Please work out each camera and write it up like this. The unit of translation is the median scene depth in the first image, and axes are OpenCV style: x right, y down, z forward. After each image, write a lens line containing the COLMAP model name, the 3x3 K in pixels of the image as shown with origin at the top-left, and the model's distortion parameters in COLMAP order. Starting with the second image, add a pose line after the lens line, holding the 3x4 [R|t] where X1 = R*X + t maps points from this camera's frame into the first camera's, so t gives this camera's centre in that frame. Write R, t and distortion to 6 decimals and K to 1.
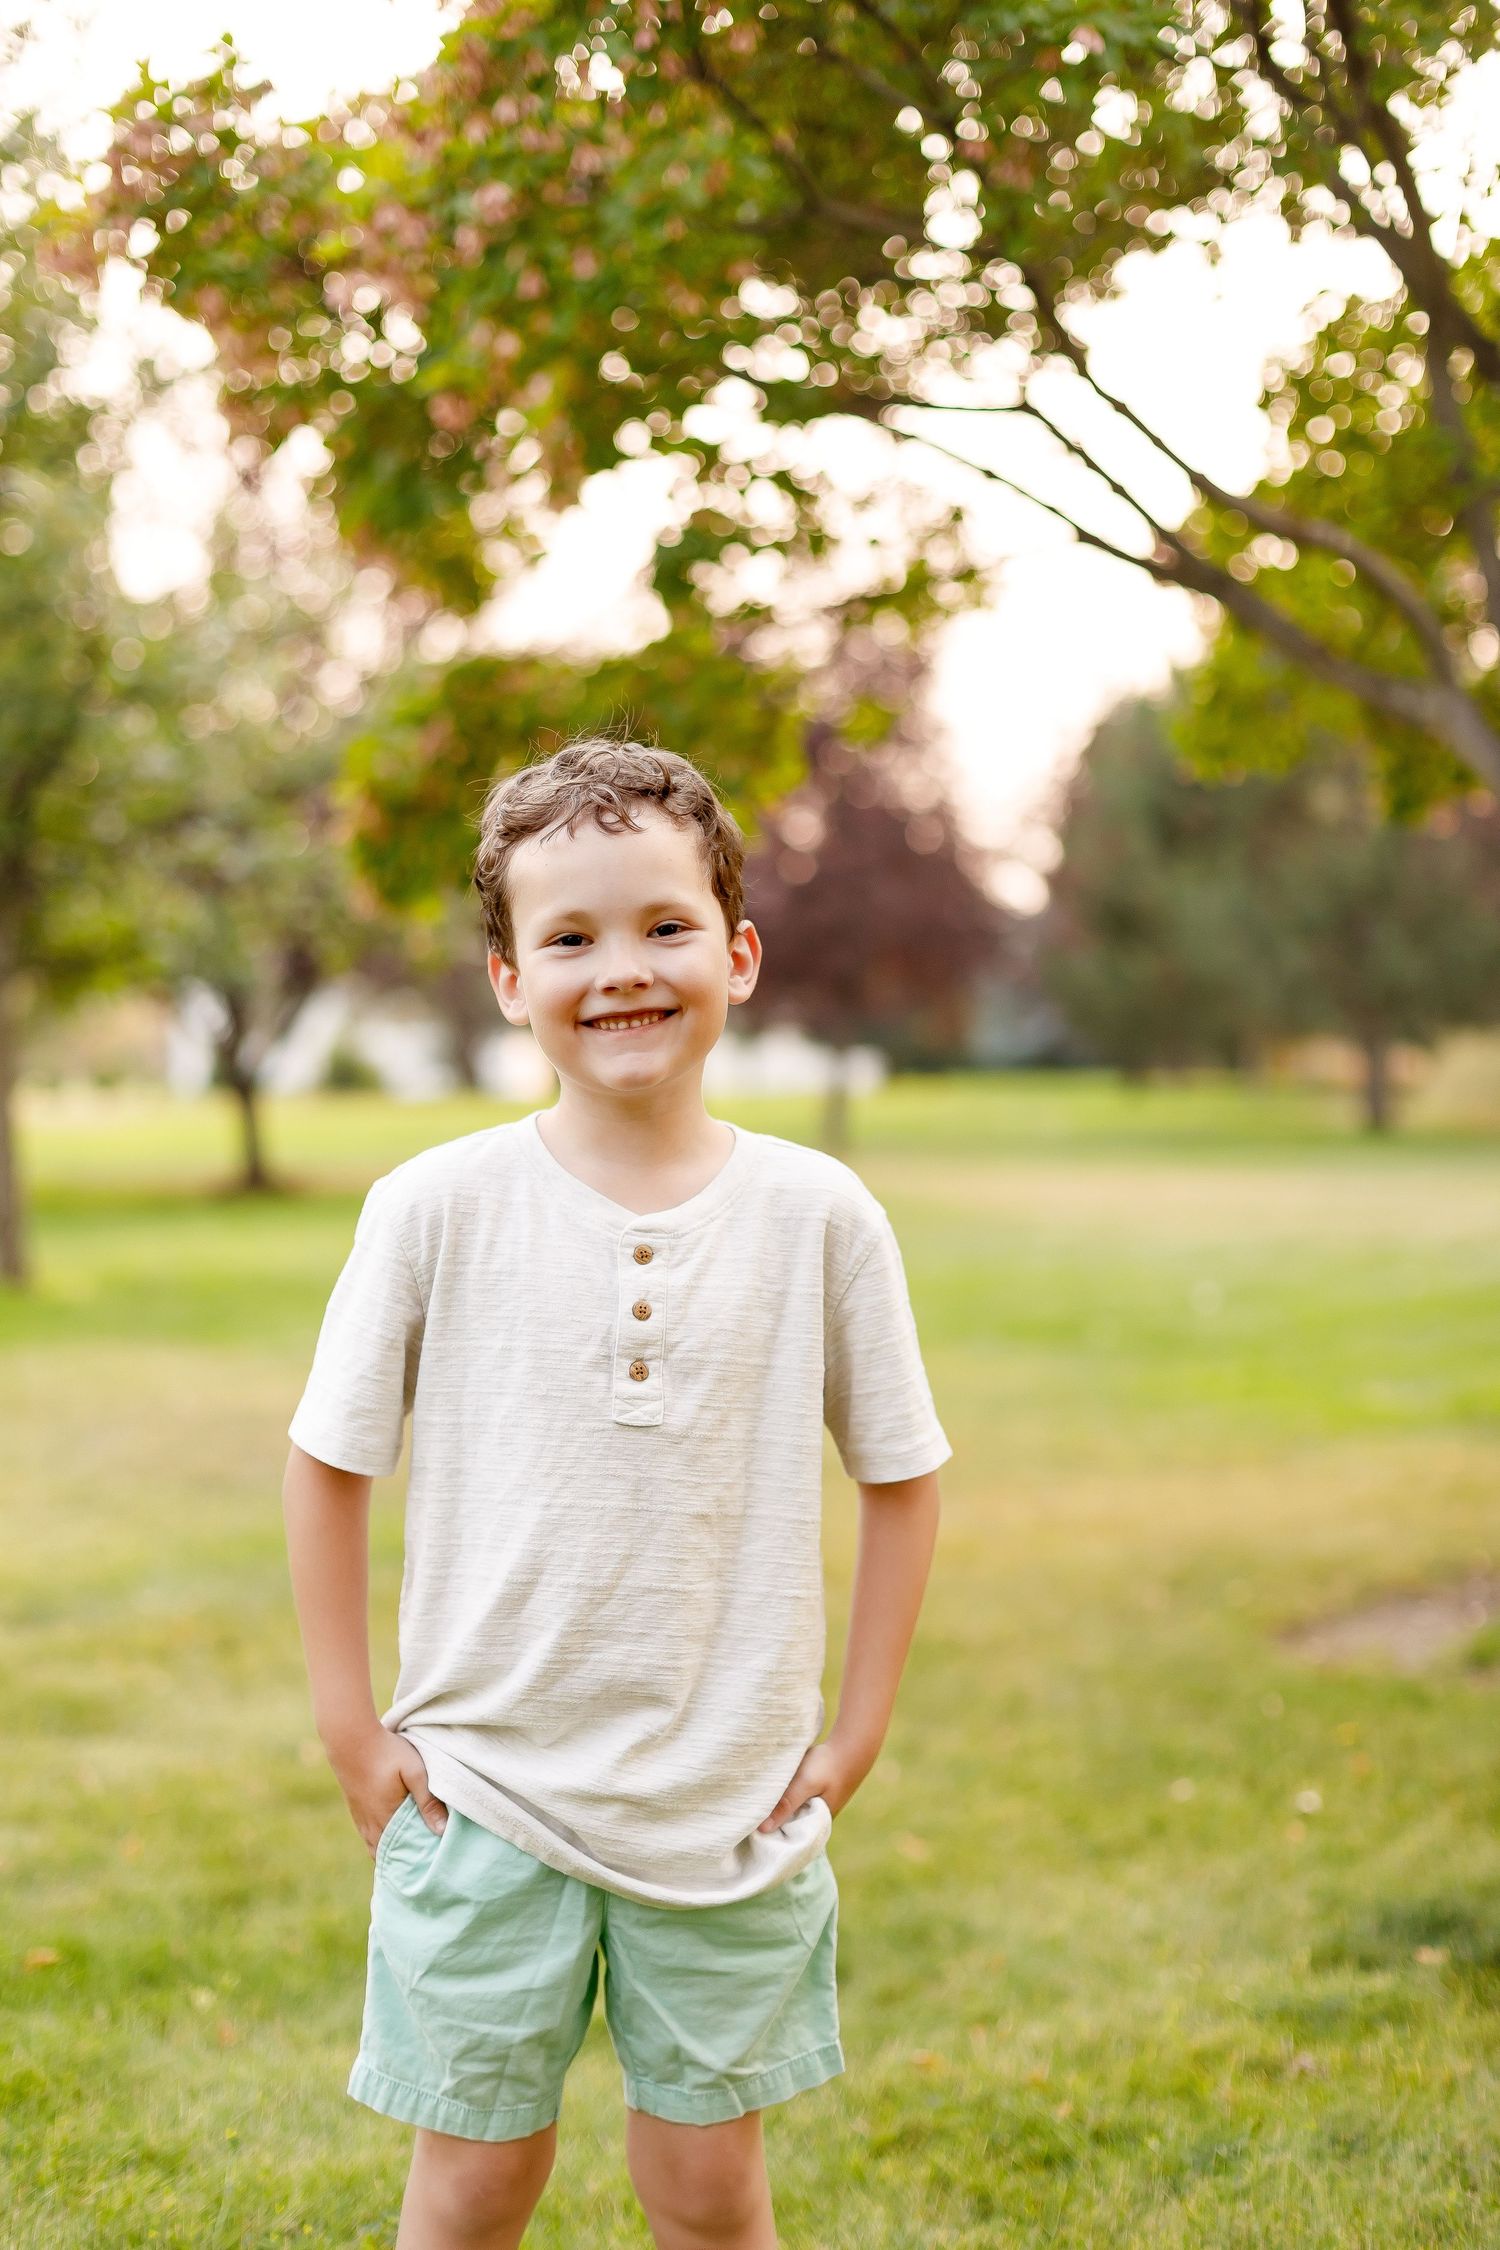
lens RADIAL K [[3331.3, 0, 750.0], [0, 3331.3, 1125.0], [0, 0, 1]] dist [0.014432, 0.058569]
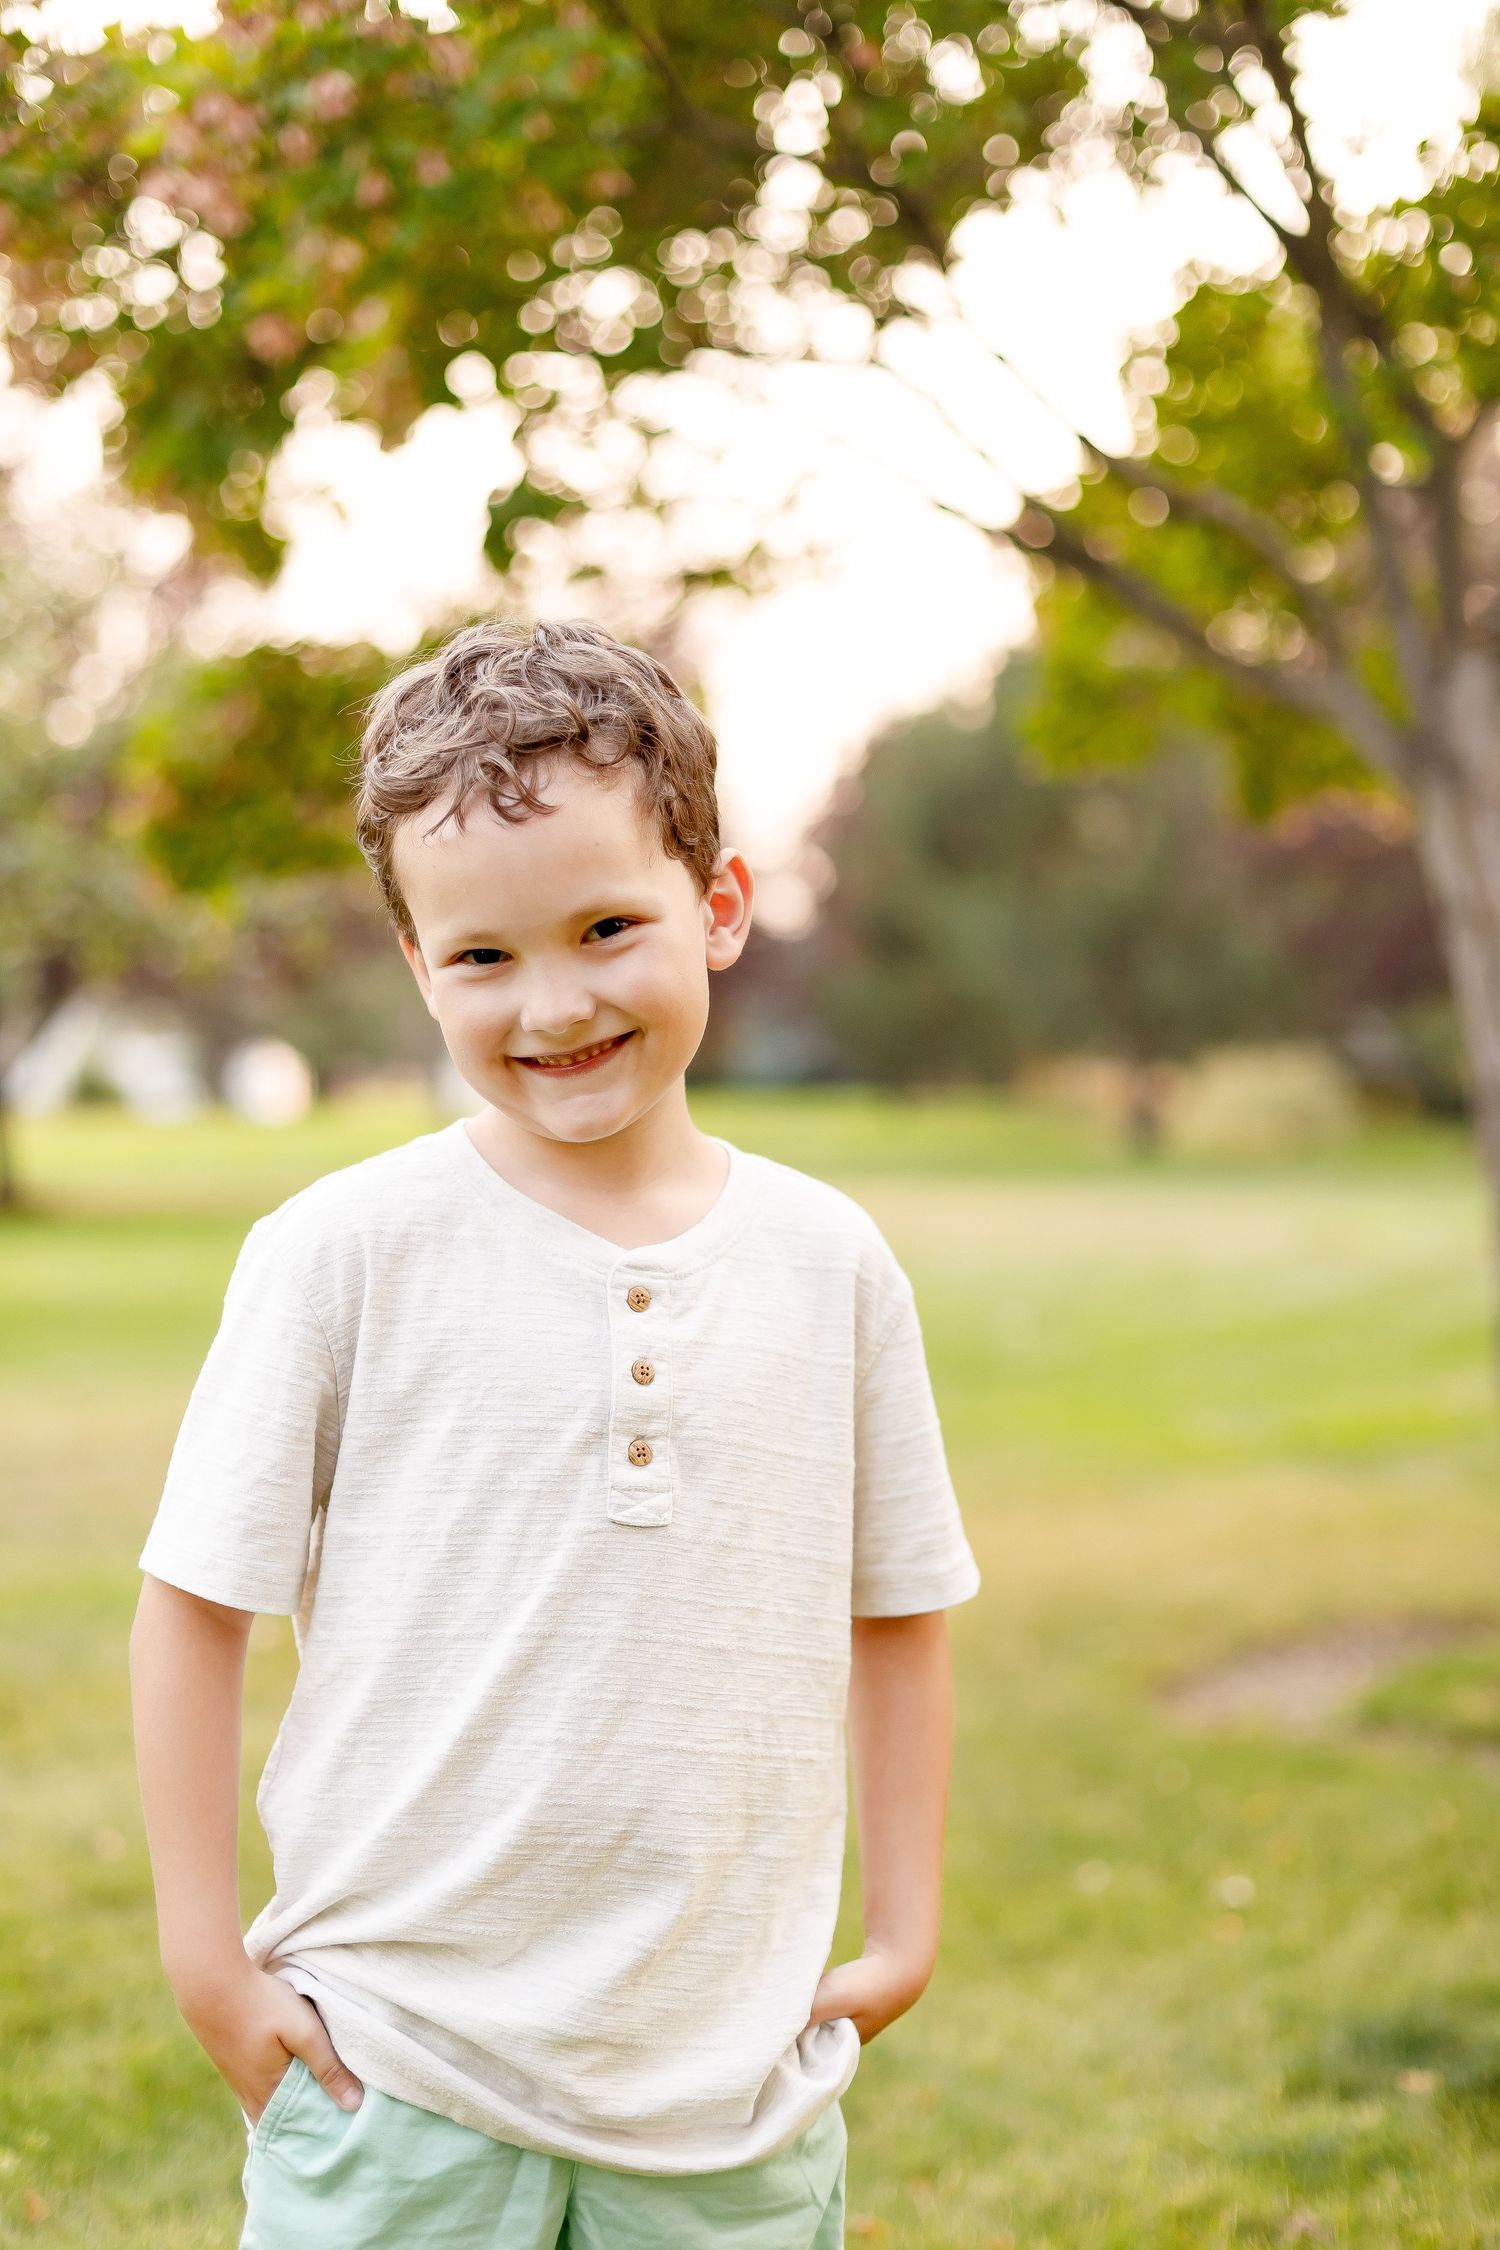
lens RADIAL K [[3346.1, 0, 750.0], [0, 3346.1, 1125.0], [0, 0, 1]] dist [-0.015559, -0.009823]
pose [[0.997206, 0.001125, 0.074693, -0.026715], [-0.000695, 0.999983, -0.005780, 0.001087], [-0.074698, 0.005712, 0.997190, 0.092937]]
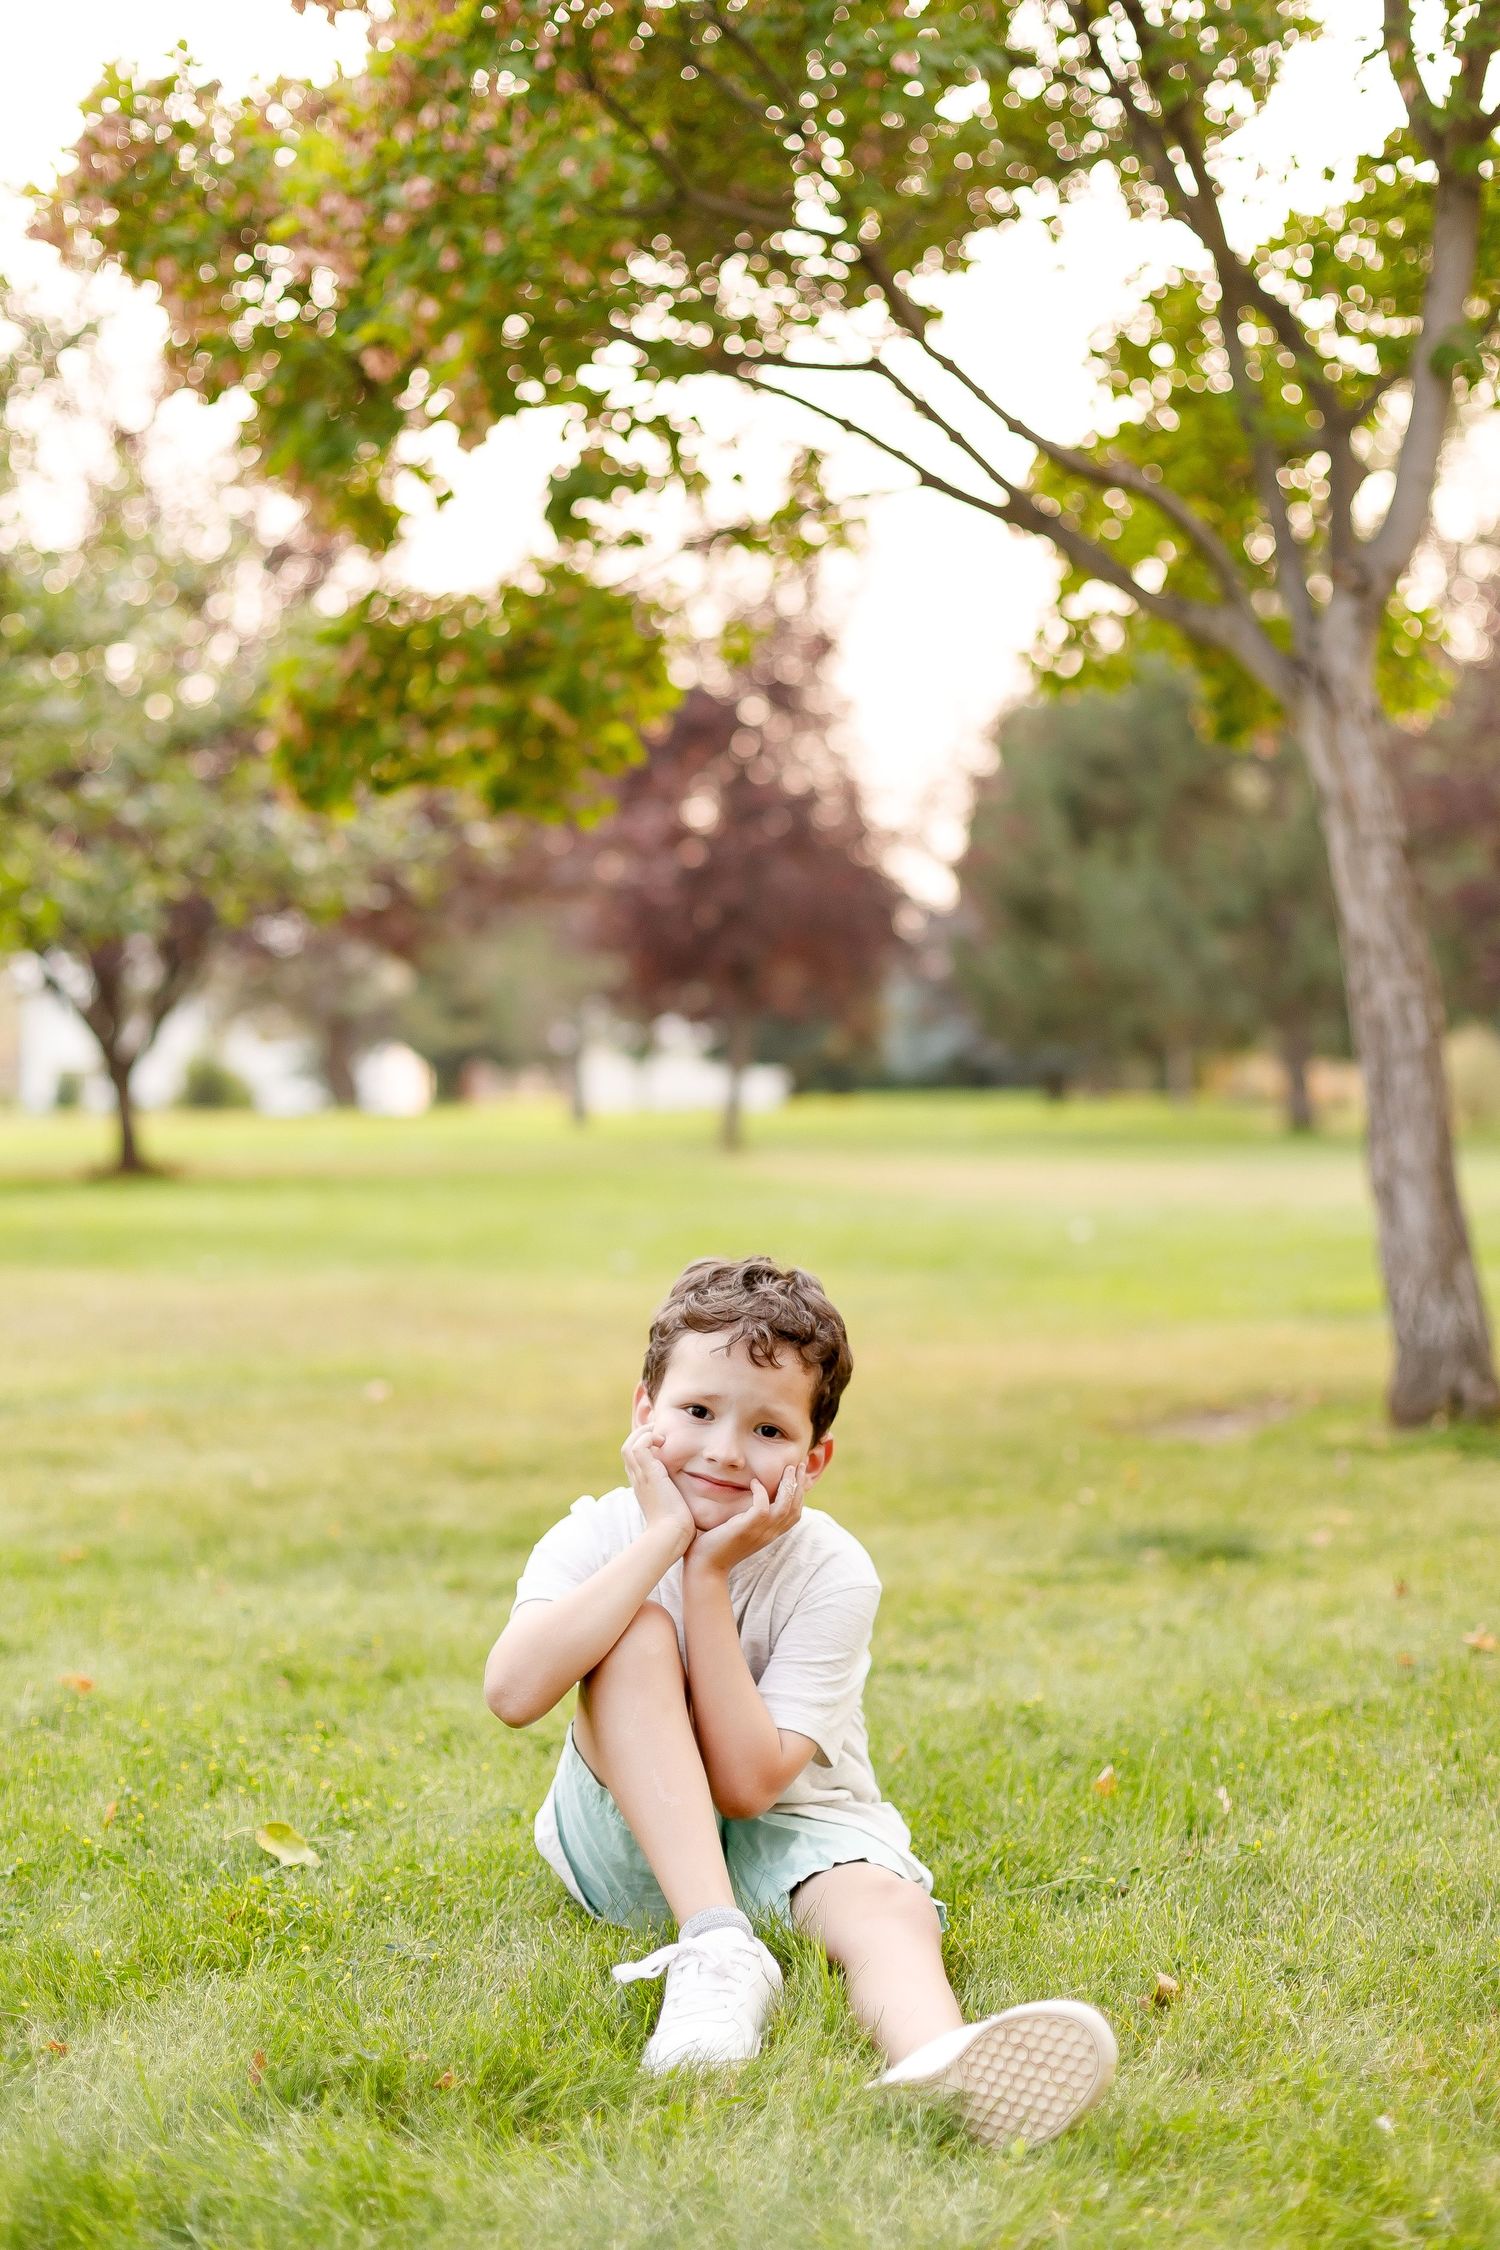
lens RADIAL K [[3635.6, 0, 717.6], [0, 3635.6, 1060.4], [0, 0, 1]] dist [0.034008, 0.031241]
pose [[0.999808, 0.001202, 0.019581, 0.005258], [-0.000688, 0.999656, -0.026217, 0.061330], [-0.019606, 0.026199, 0.999464, -0.264210]]
